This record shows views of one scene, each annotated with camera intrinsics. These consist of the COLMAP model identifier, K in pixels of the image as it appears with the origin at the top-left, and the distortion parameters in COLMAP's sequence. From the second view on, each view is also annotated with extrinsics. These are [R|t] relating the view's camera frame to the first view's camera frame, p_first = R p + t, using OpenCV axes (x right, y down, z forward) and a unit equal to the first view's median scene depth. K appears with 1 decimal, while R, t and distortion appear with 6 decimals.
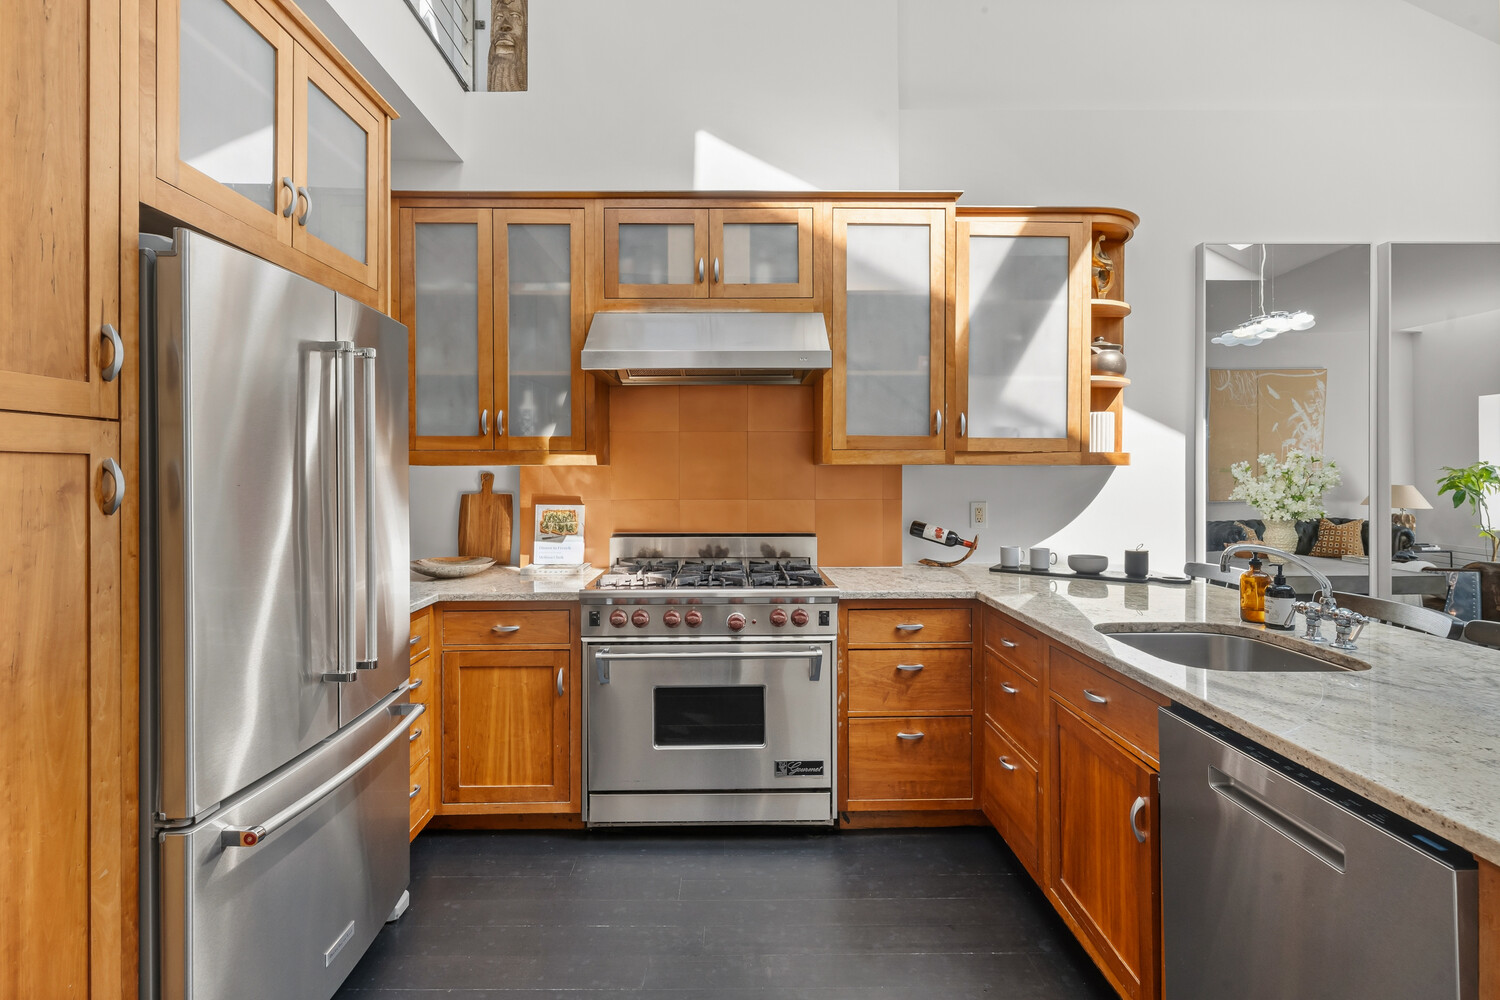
lens RADIAL K [[716.6, 0, 749.5], [0, 716.6, 461.9], [0, 0, 1]] dist [0.003090, -0.000168]
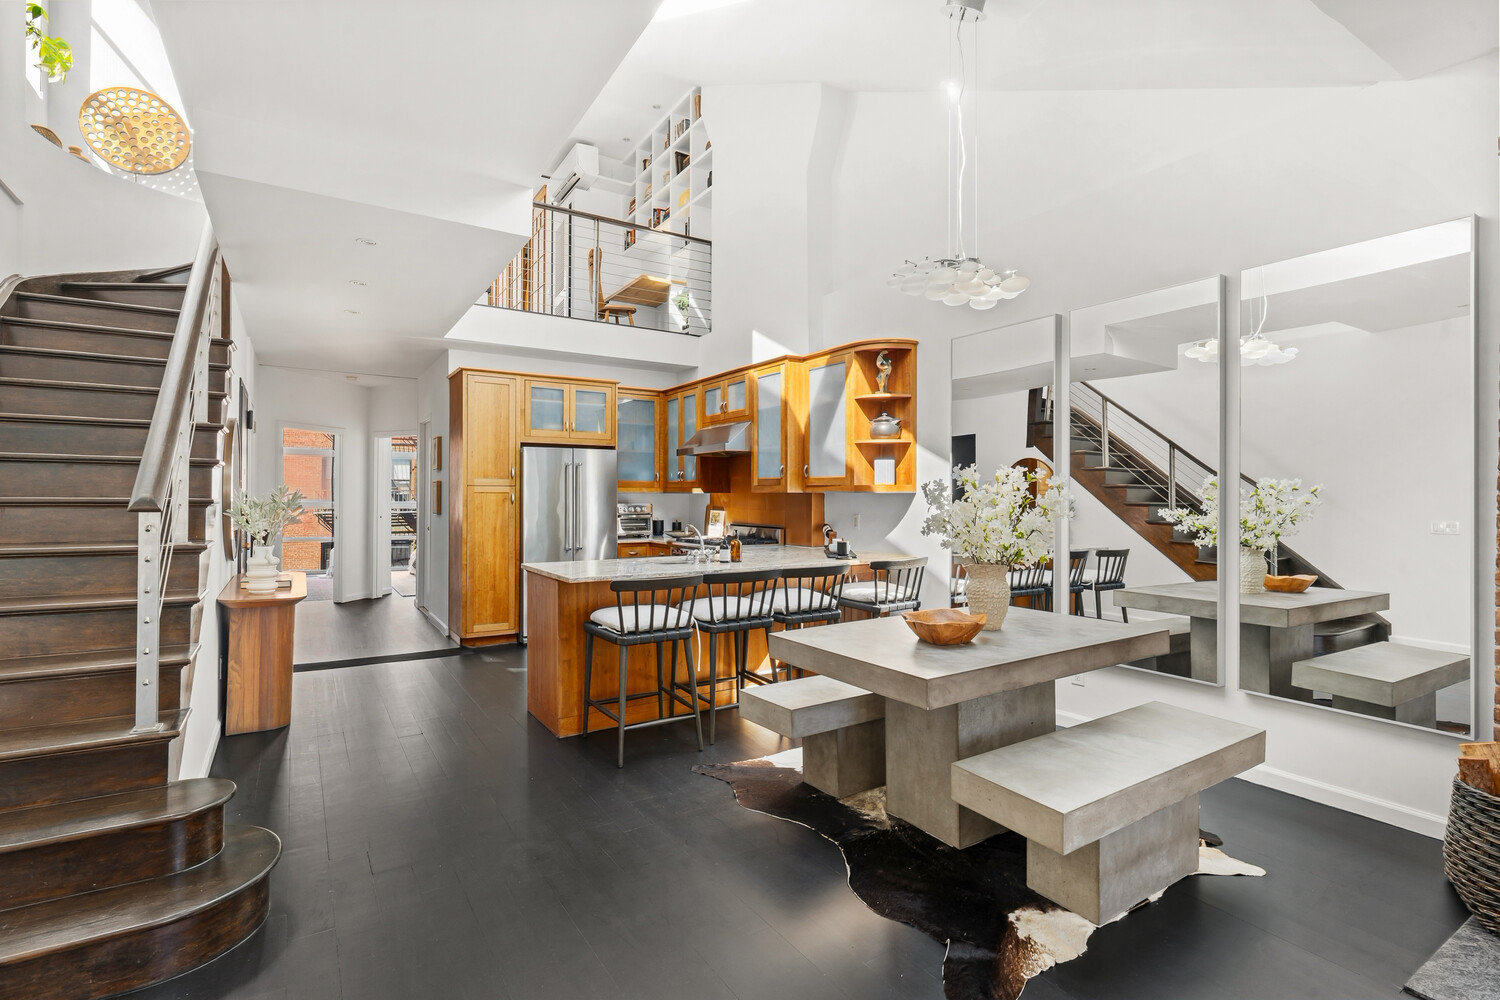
lens RADIAL K [[706.0, 0, 747.1], [0, 706.0, 483.6], [0, 0, 1]] dist [0.001568, -0.000888]
pose [[0.520860, -0.007128, -0.853612, 1.887473], [0.009686, 0.999950, -0.002440, -0.019910], [0.853587, -0.006997, 0.520903, -0.099256]]
